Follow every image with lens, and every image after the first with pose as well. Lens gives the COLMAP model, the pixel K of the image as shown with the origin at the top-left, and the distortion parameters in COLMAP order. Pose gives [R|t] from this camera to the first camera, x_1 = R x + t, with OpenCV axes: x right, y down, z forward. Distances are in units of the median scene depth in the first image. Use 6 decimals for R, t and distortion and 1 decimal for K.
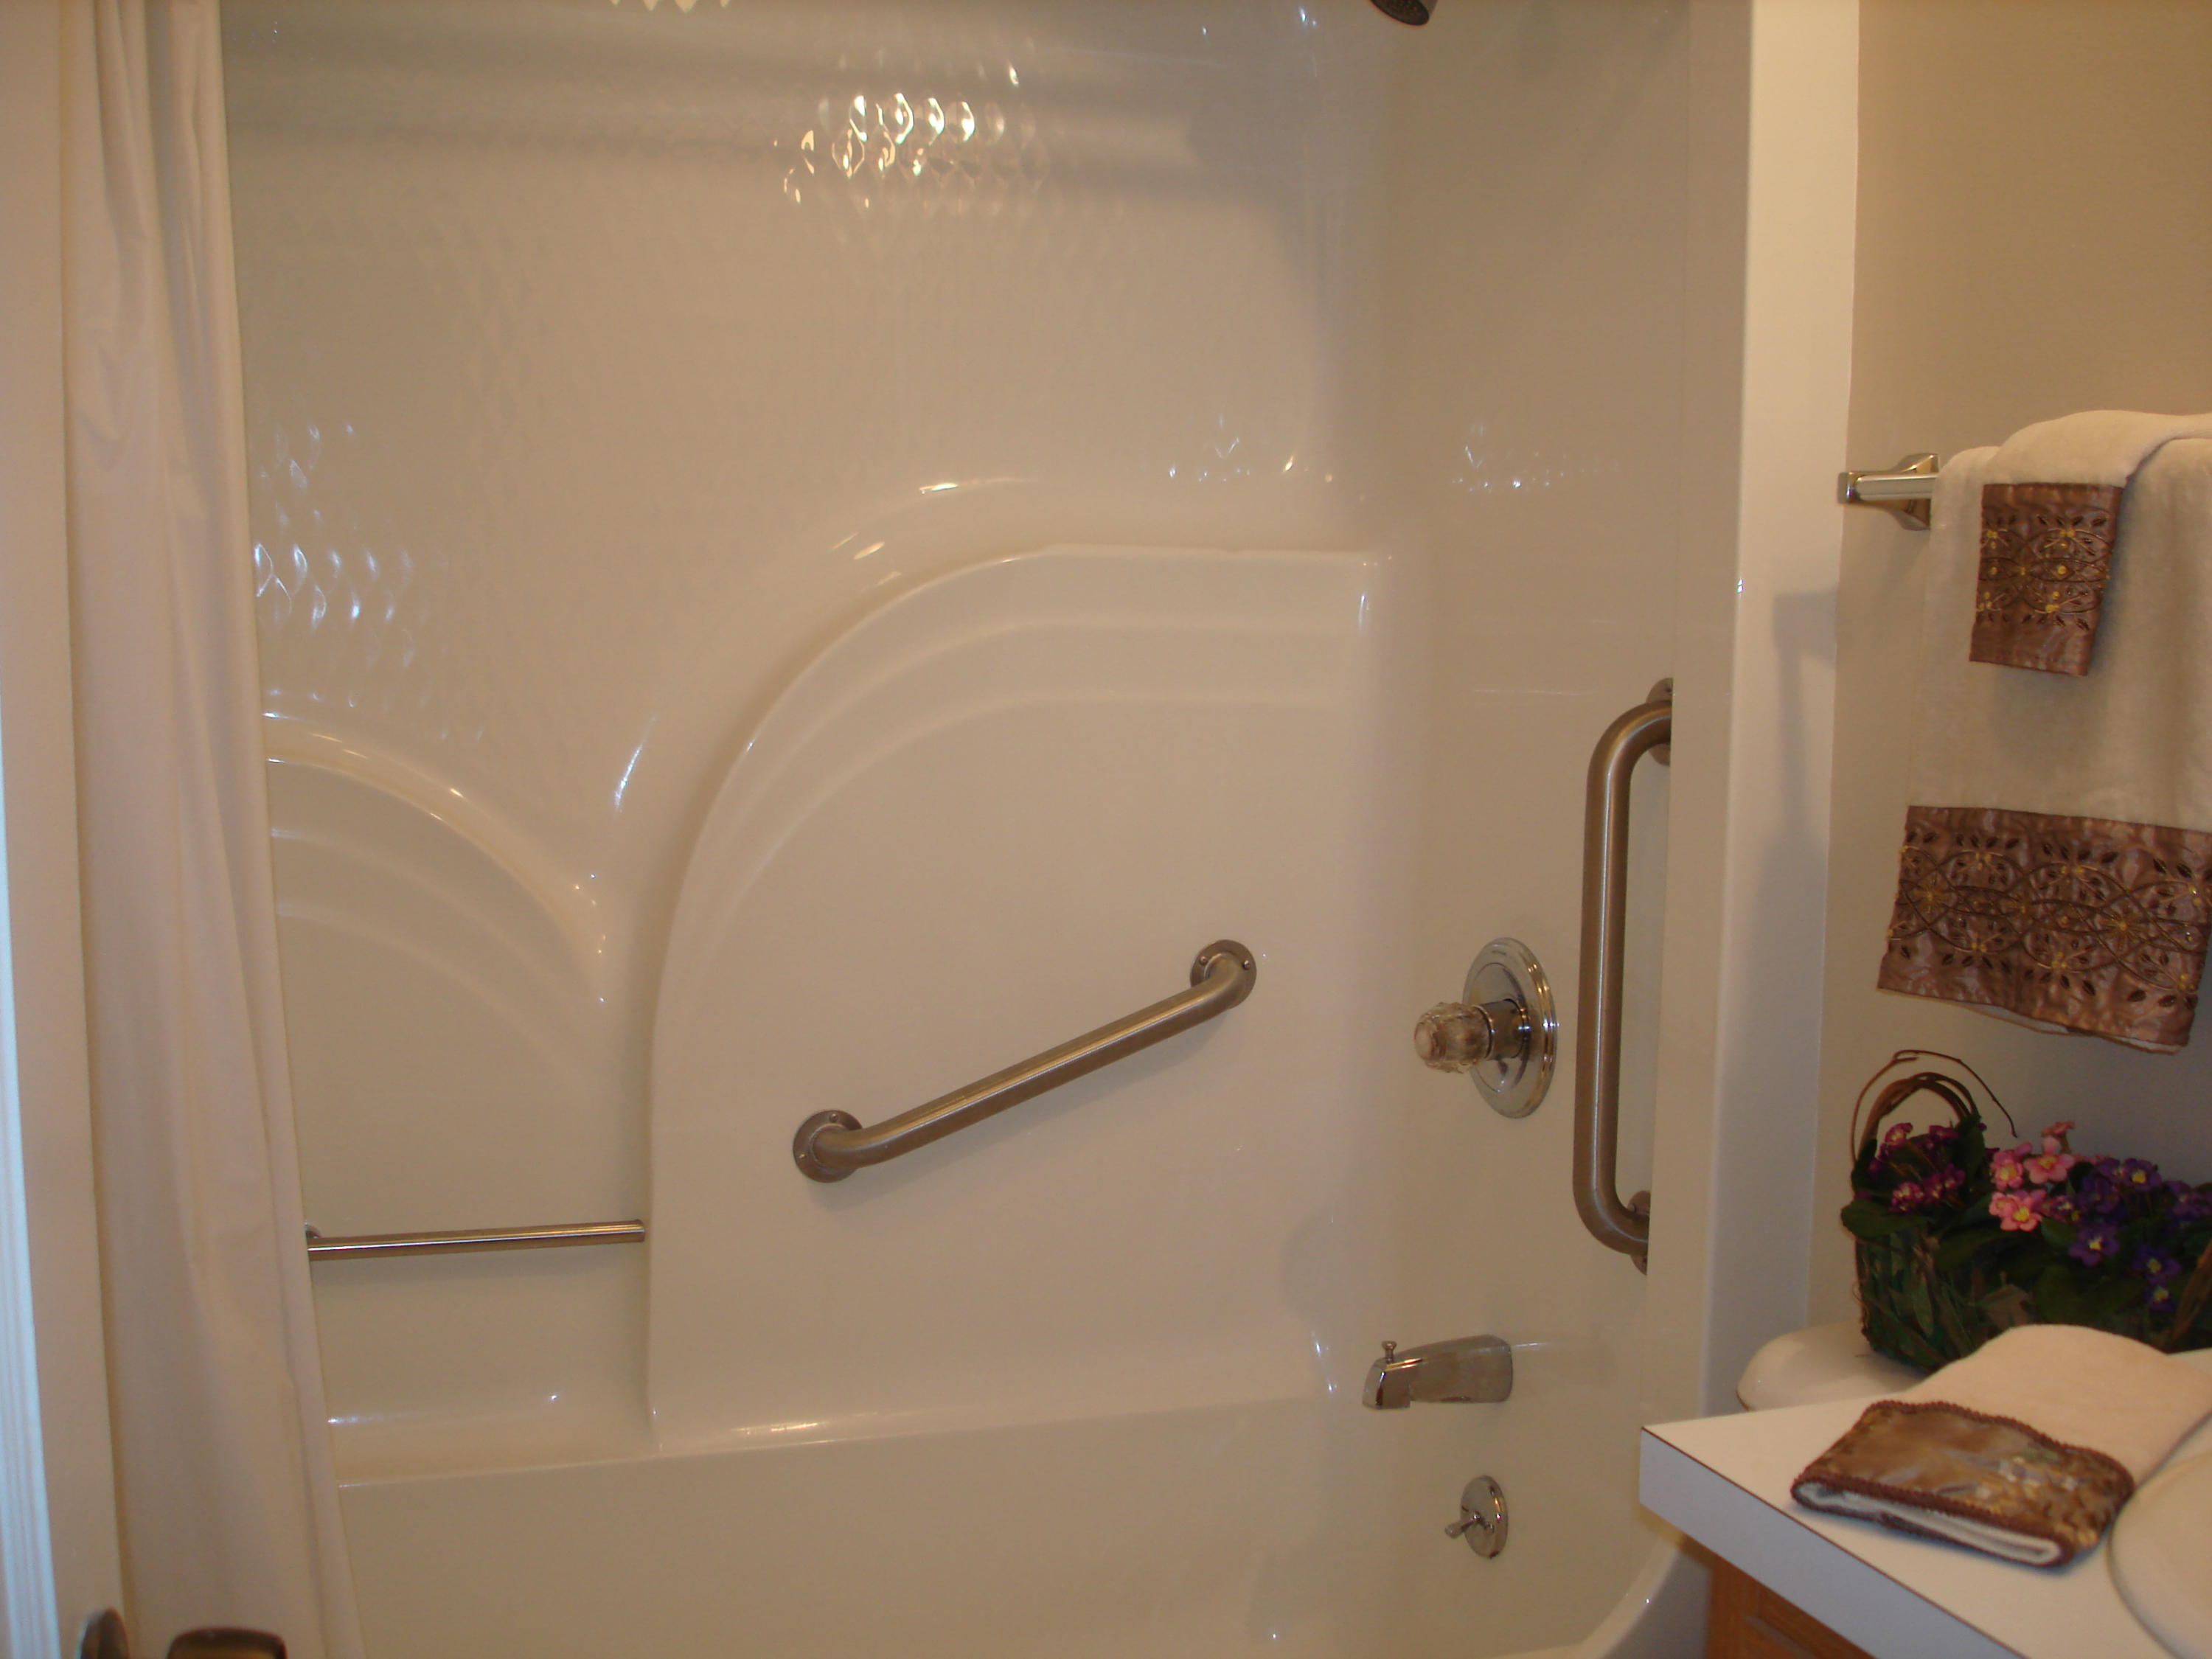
lens RADIAL K [[2538.4, 0, 1116.2], [0, 2538.4, 834.8], [0, 0, 1]] dist [-0.021550, -0.295897]
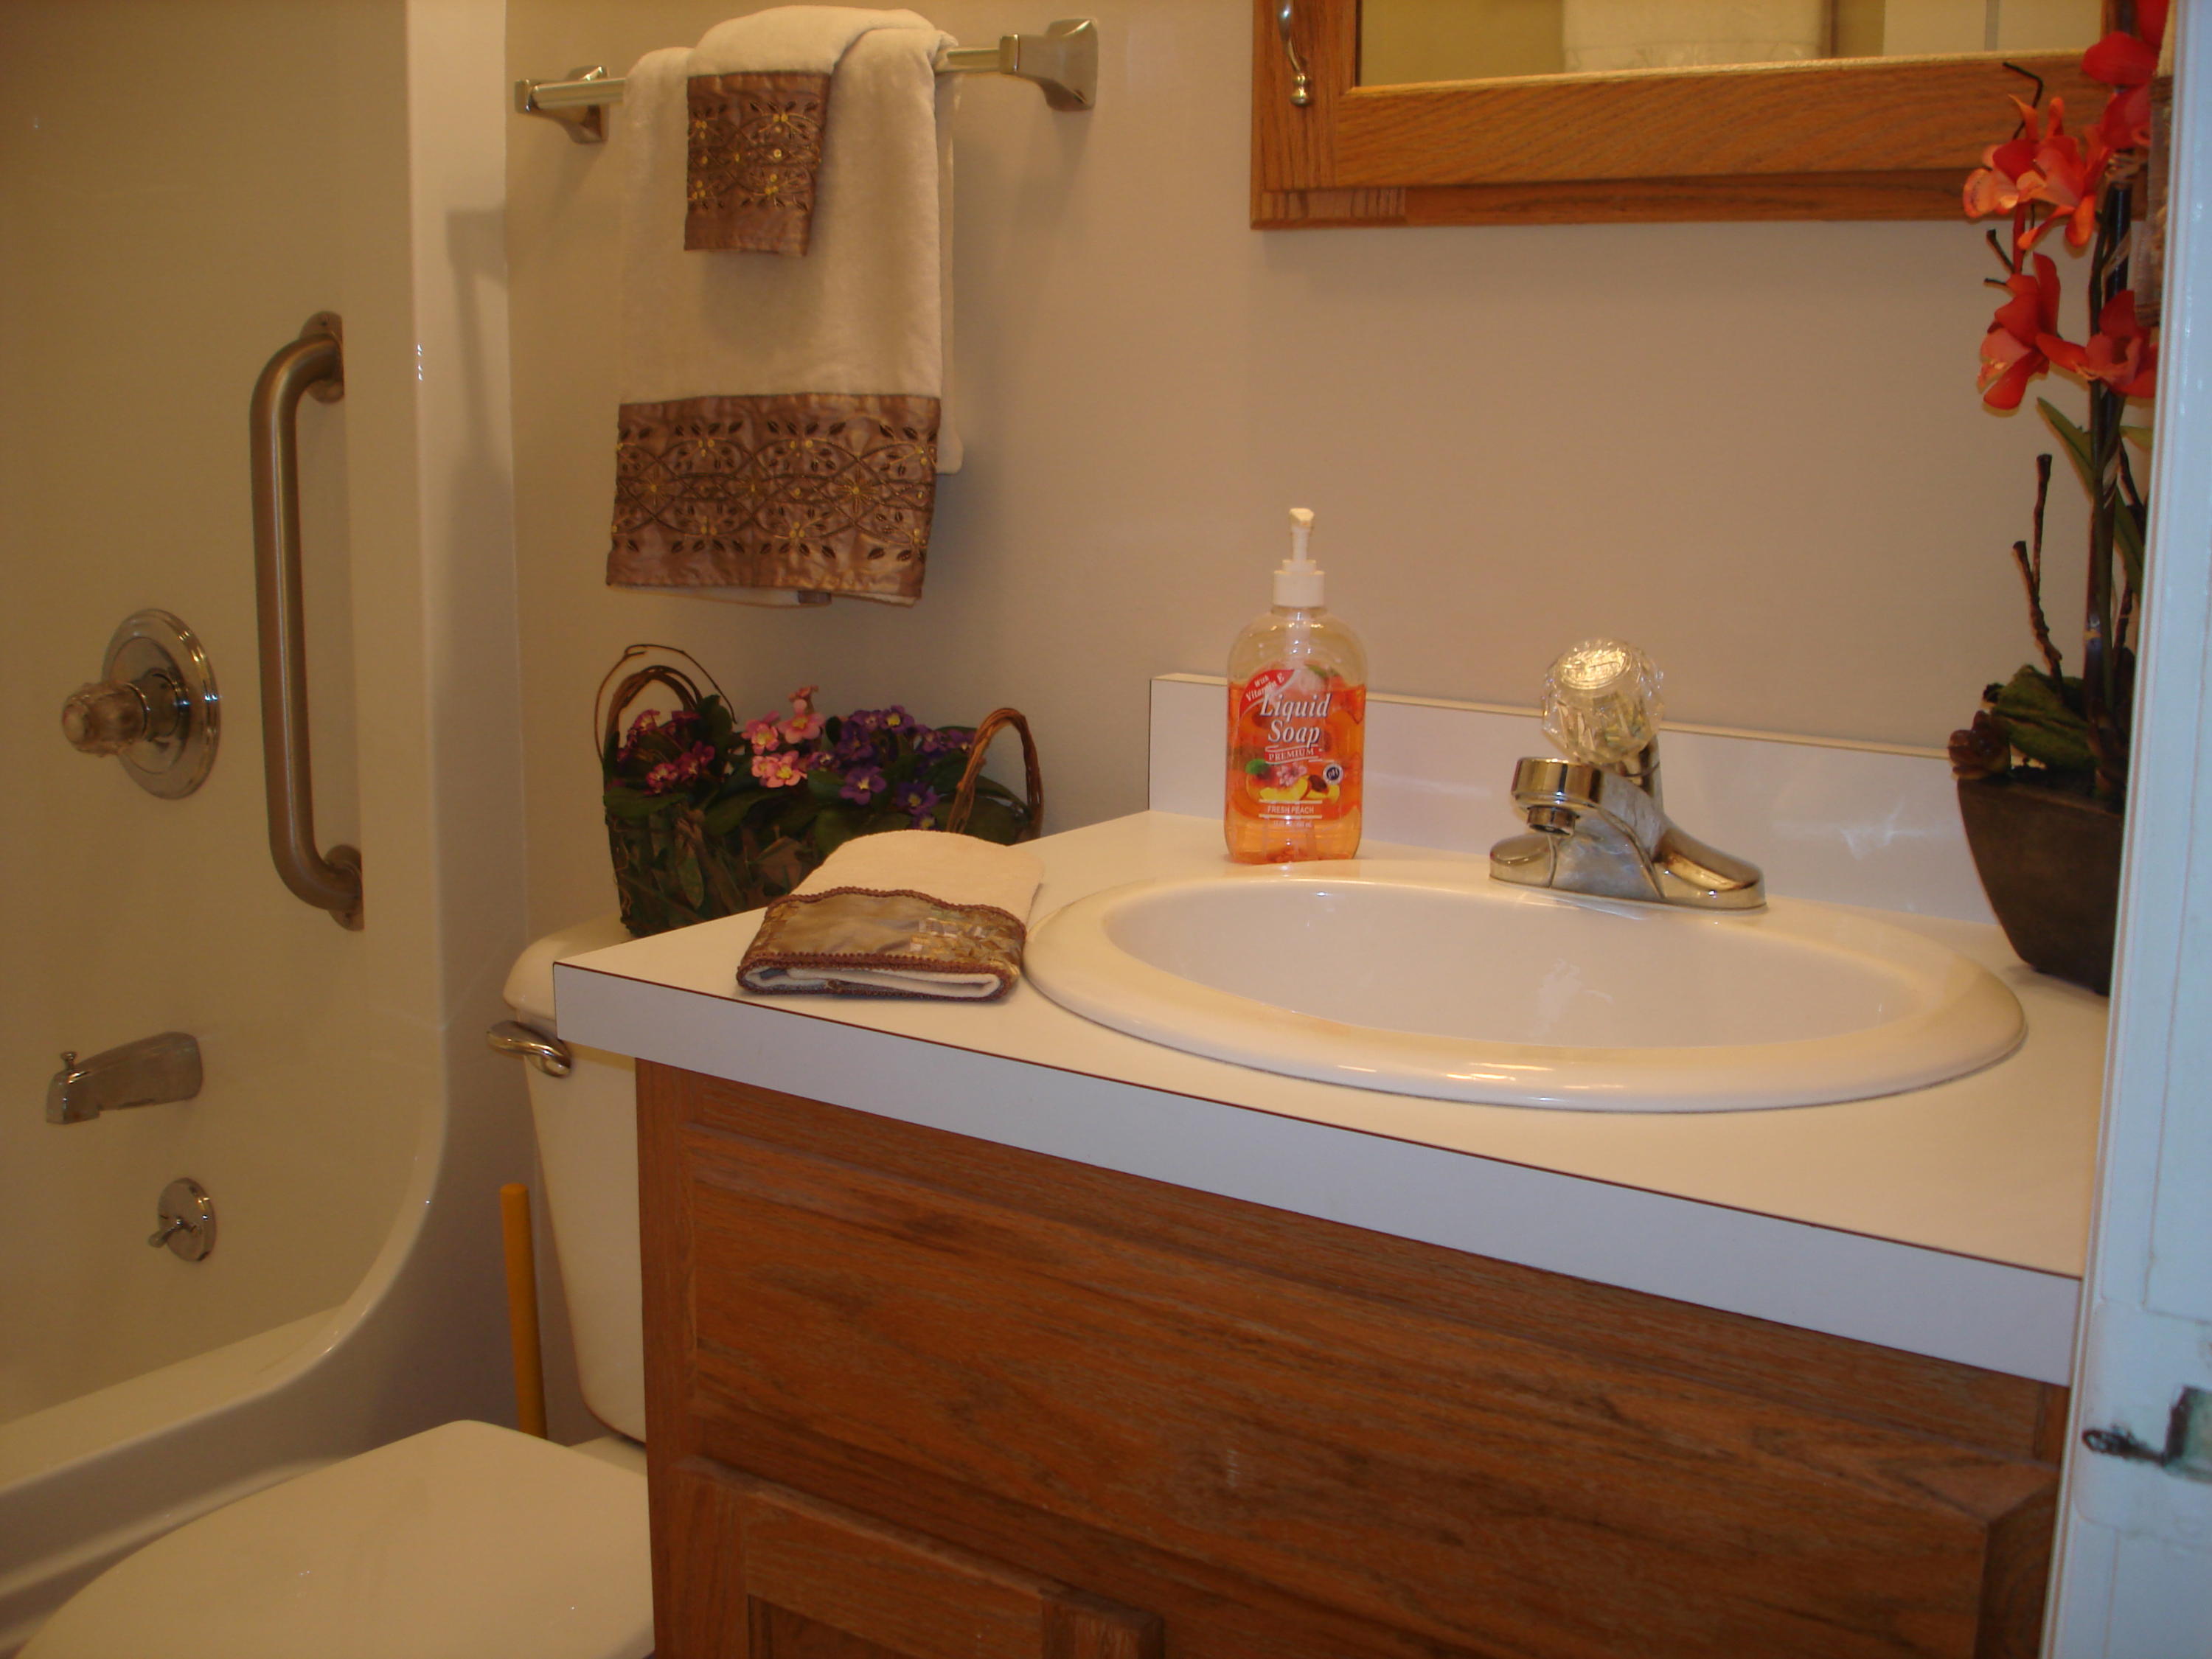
lens RADIAL K [[2538.4, 0, 1116.2], [0, 2538.4, 834.8], [0, 0, 1]] dist [-0.021550, -0.295897]
pose [[0.808966, -0.110846, 0.577311, -0.146257], [0.066178, 0.992991, 0.097925, 0.080740], [-0.584119, -0.041012, 0.810631, 0.047810]]
